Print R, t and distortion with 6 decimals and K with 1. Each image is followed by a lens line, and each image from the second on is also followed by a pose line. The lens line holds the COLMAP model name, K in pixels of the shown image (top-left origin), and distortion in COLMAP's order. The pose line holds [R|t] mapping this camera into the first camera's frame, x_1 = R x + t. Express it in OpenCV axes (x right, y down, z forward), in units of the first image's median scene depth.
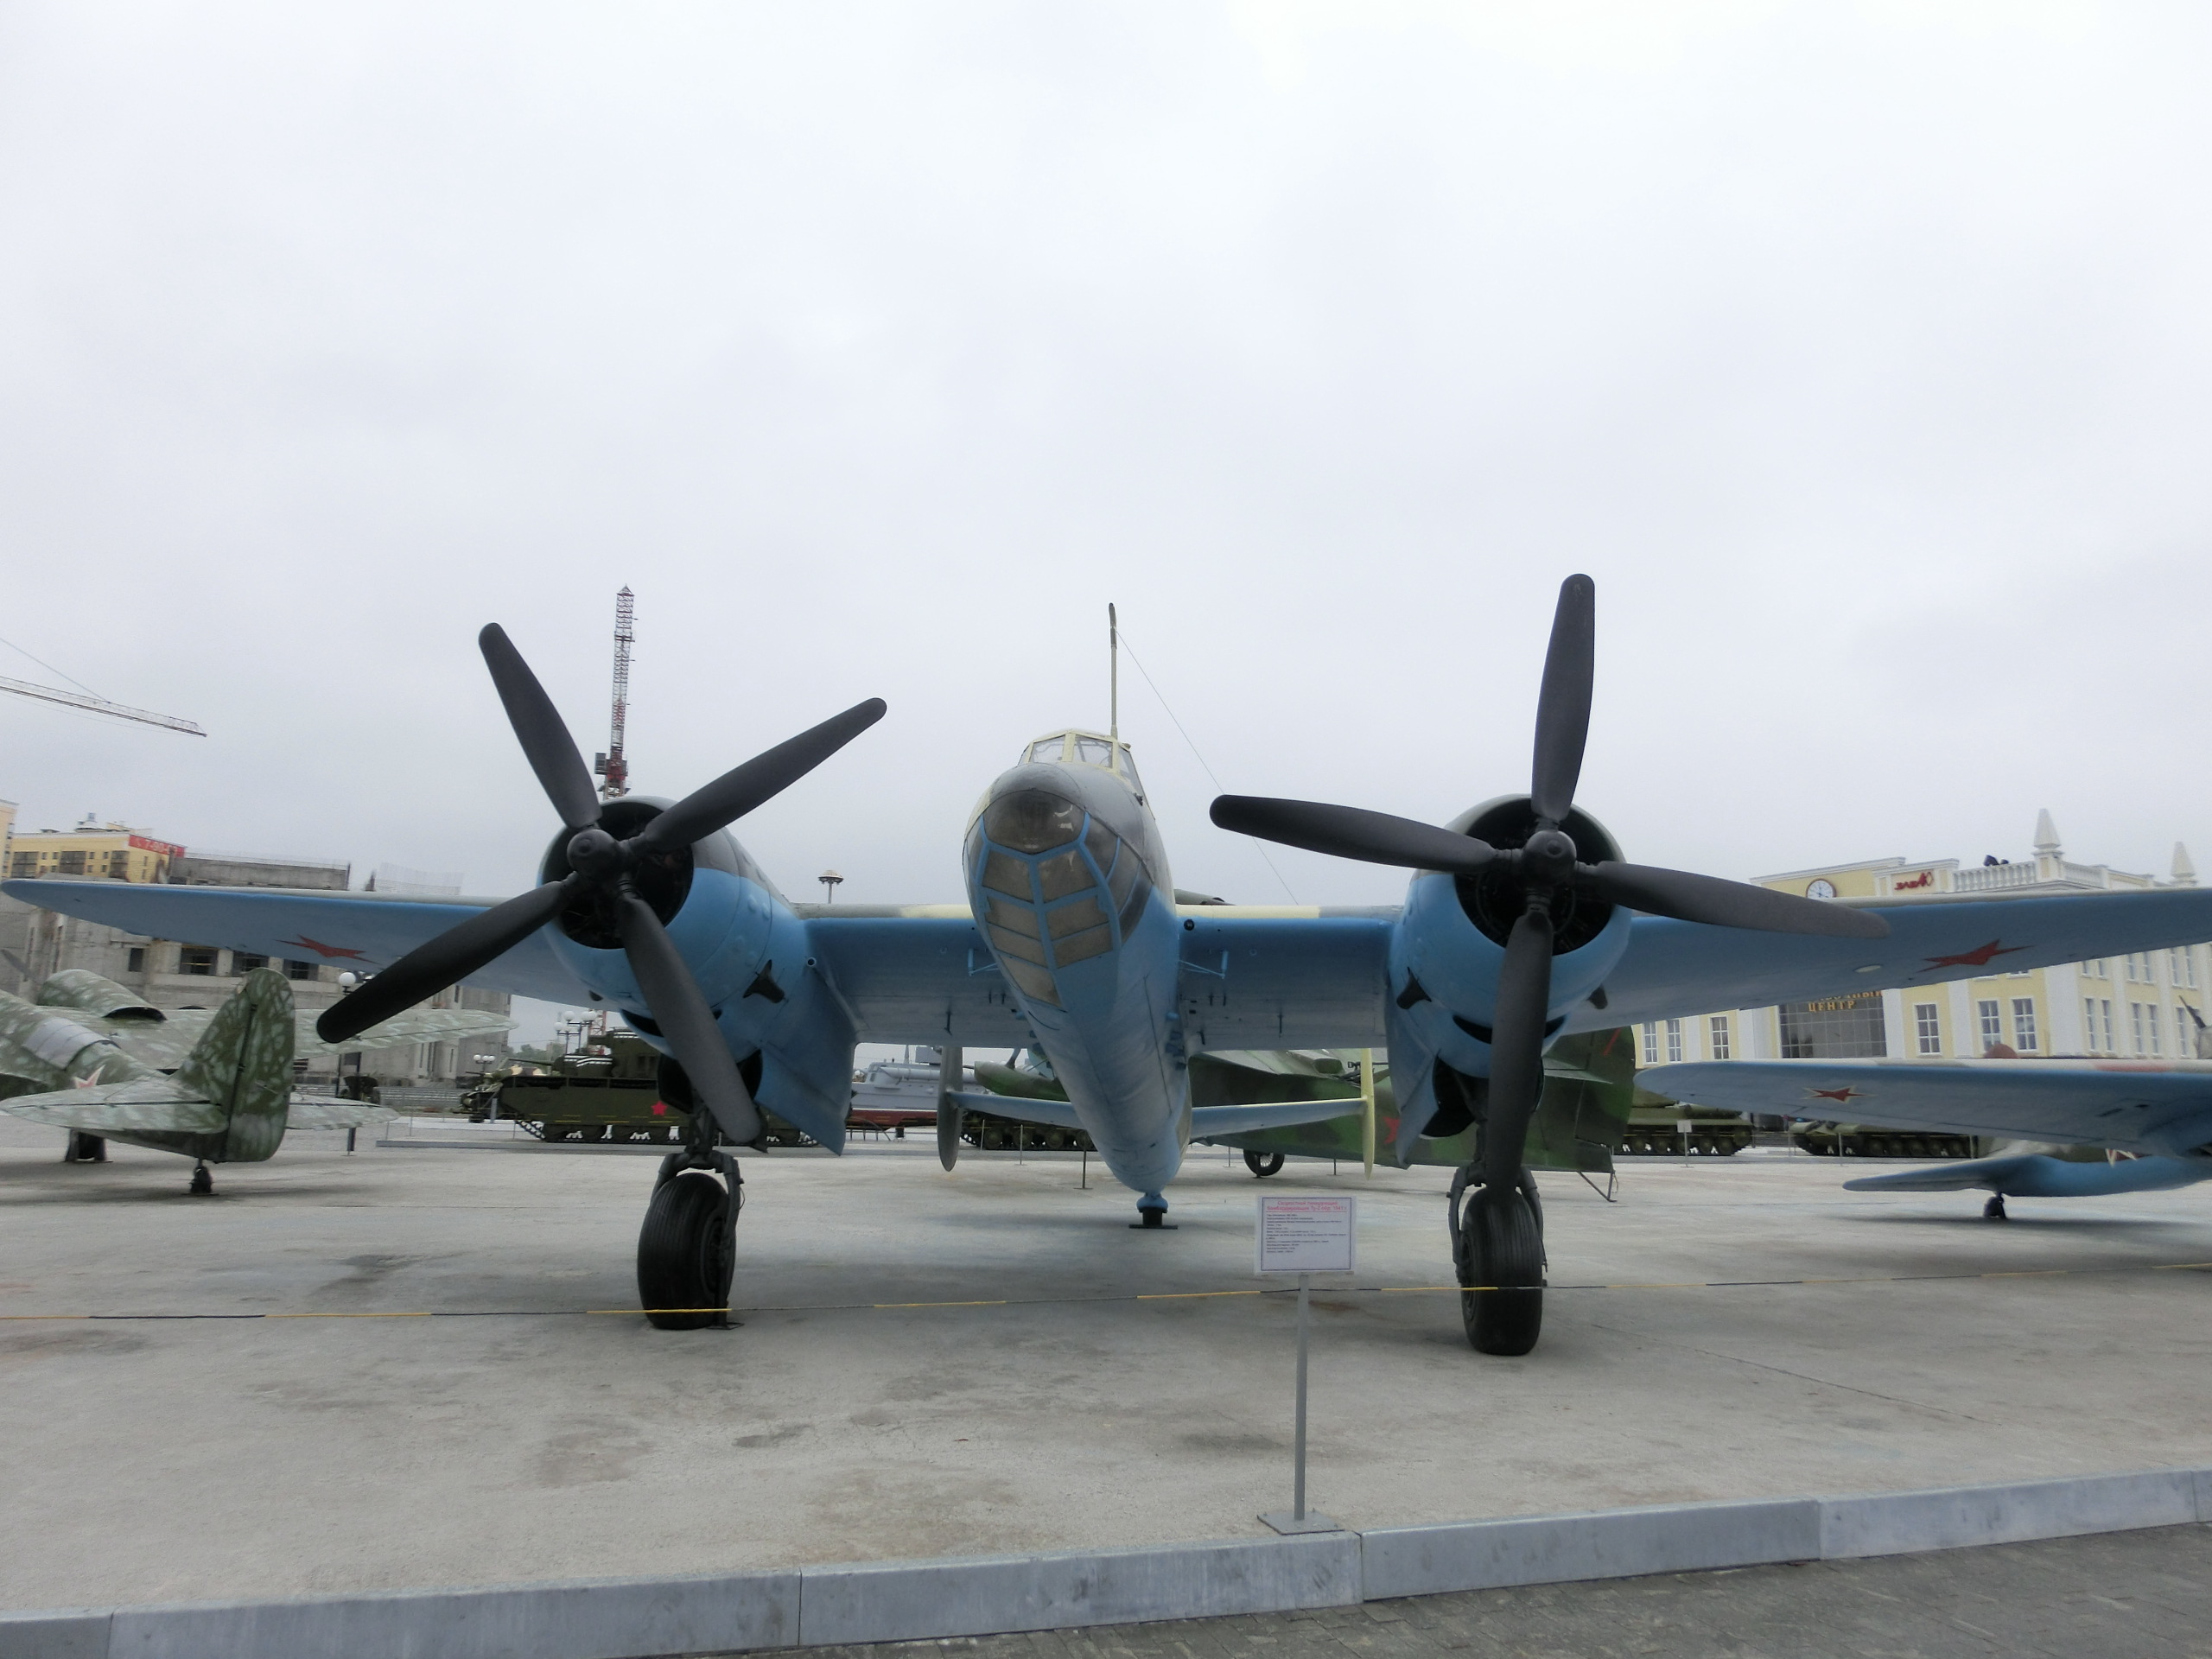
lens RADIAL K [[1538.3, 0, 1101.5], [0, 1538.3, 841.8], [0, 0, 1]] dist [-0.010429, 0.008495]
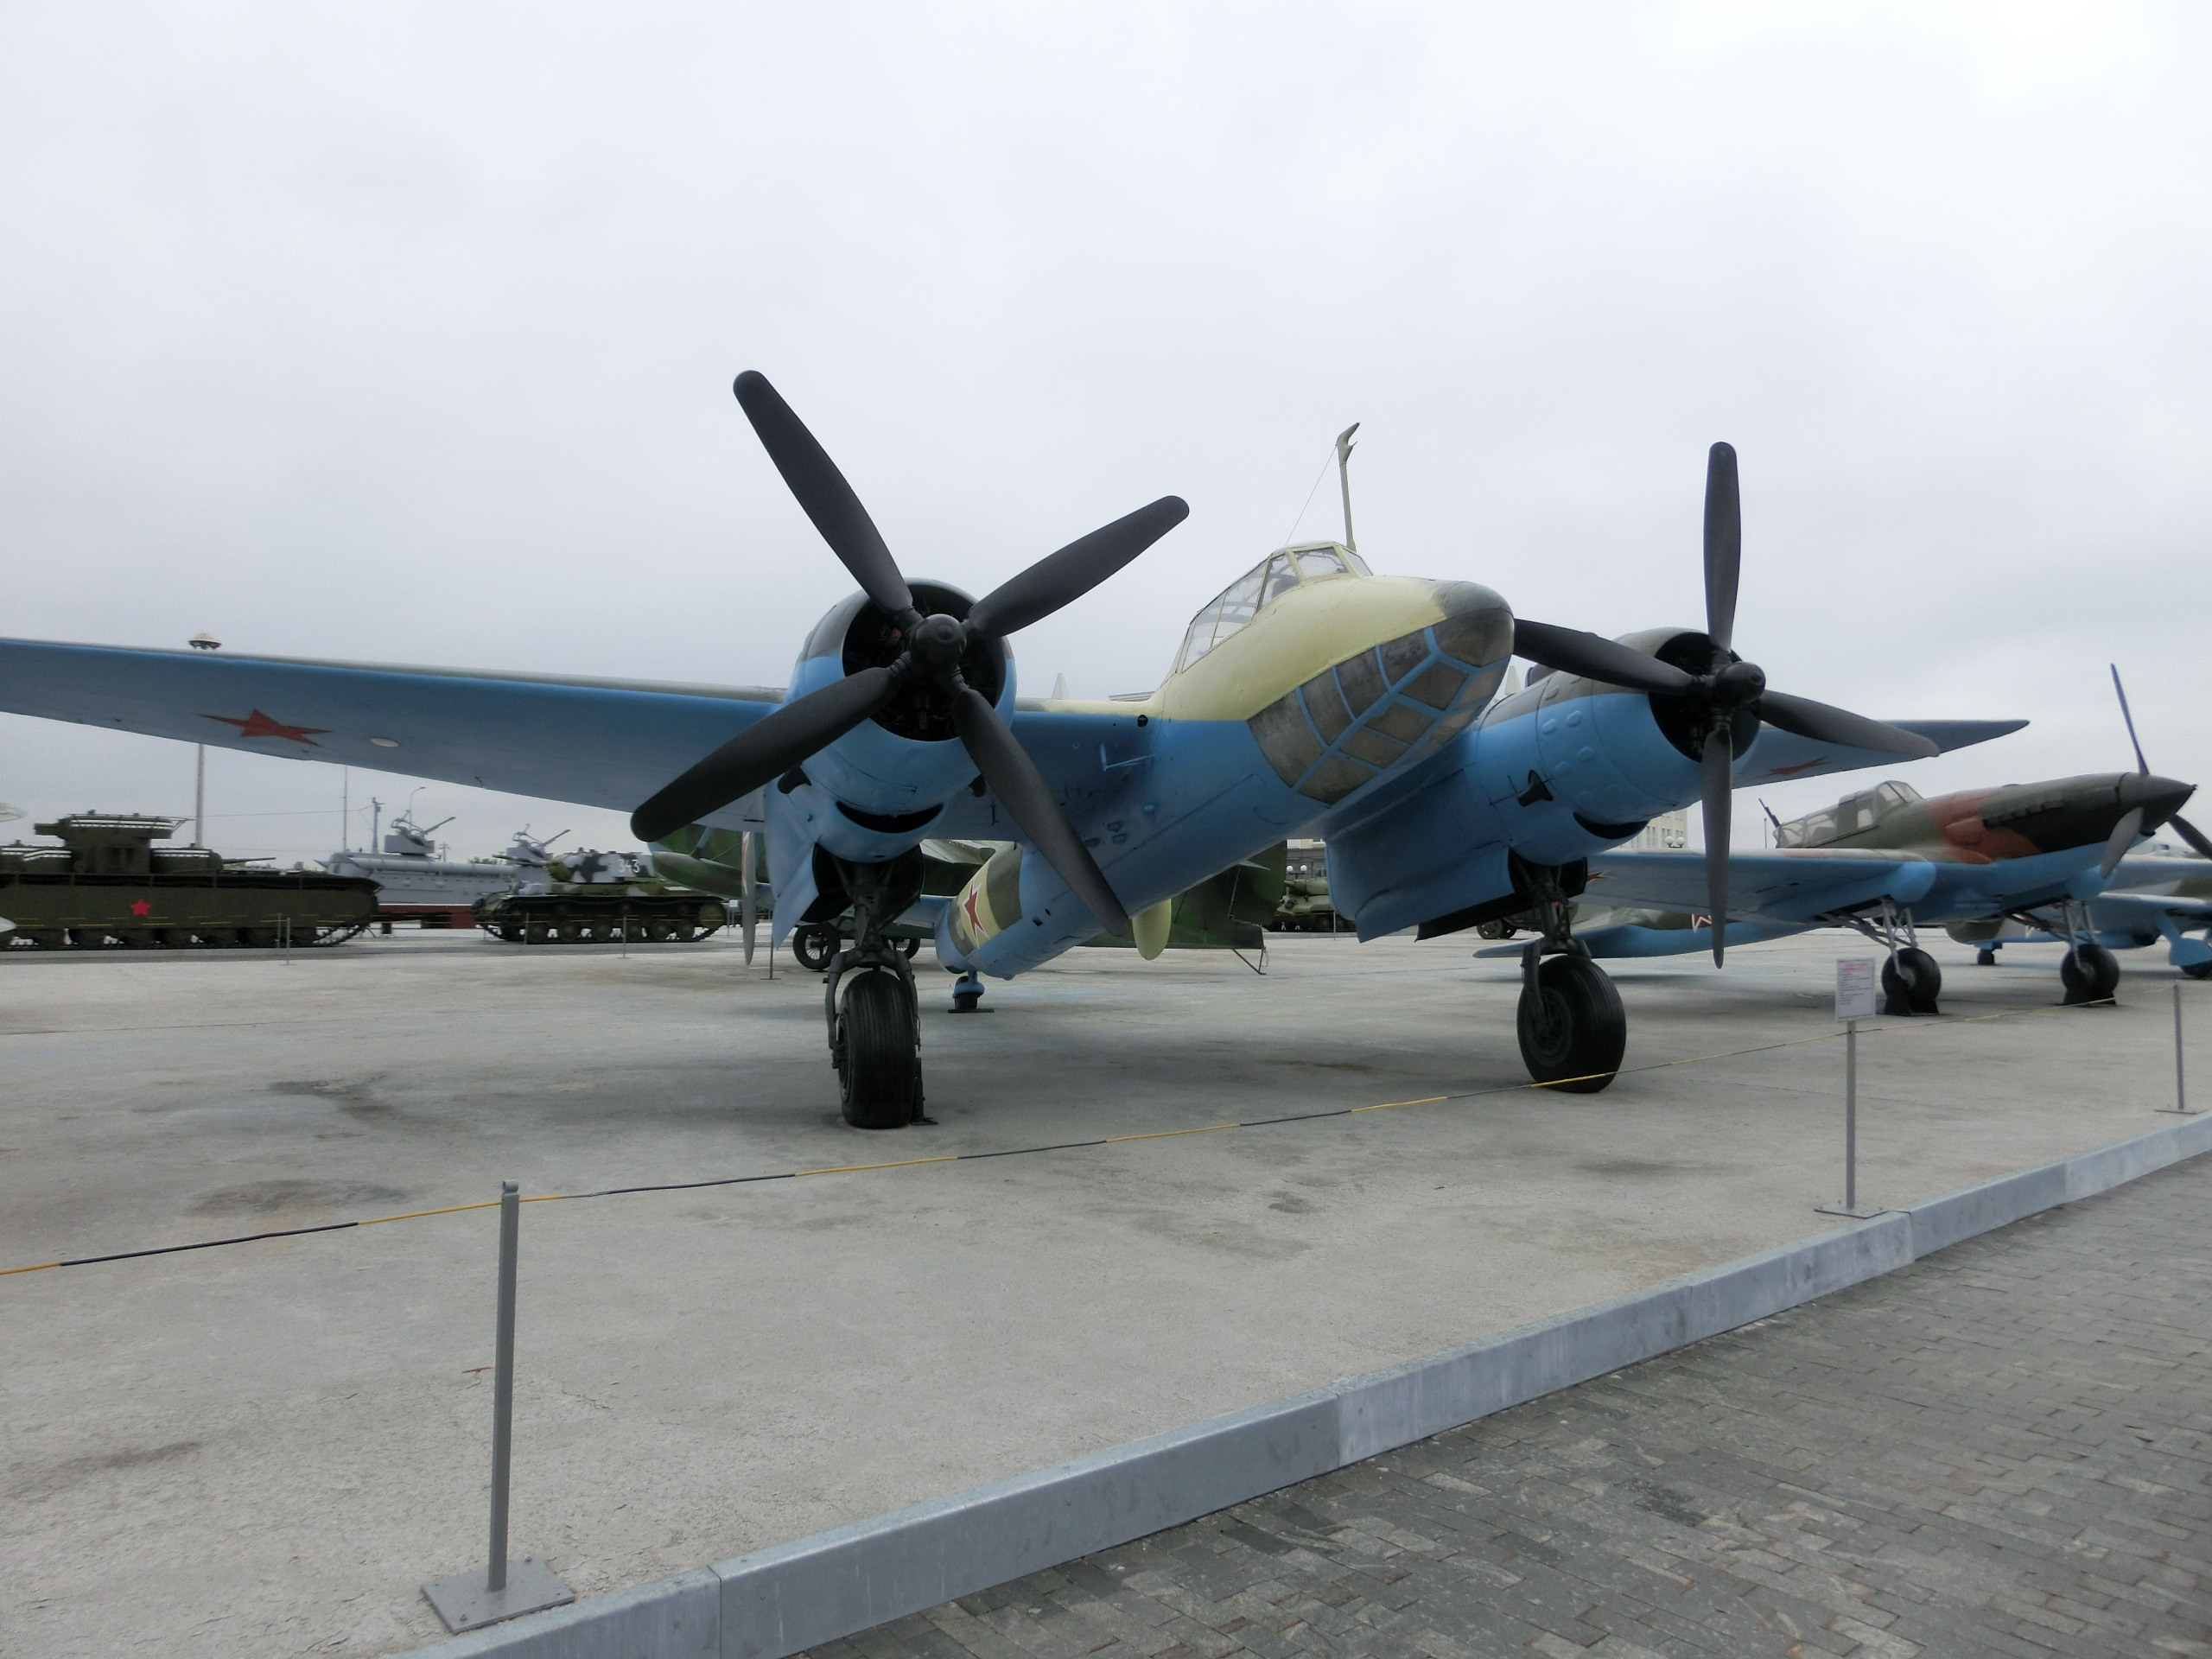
lens RADIAL K [[1538.3, 0, 1101.3], [0, 1538.3, 832.9], [0, 0, 1]] dist [-0.010429, 0.008495]
pose [[0.922579, 0.000681, 0.385806, -0.212347], [-0.051524, 0.991258, 0.121460, 0.000151], [-0.382351, -0.131935, 0.914549, 0.022363]]
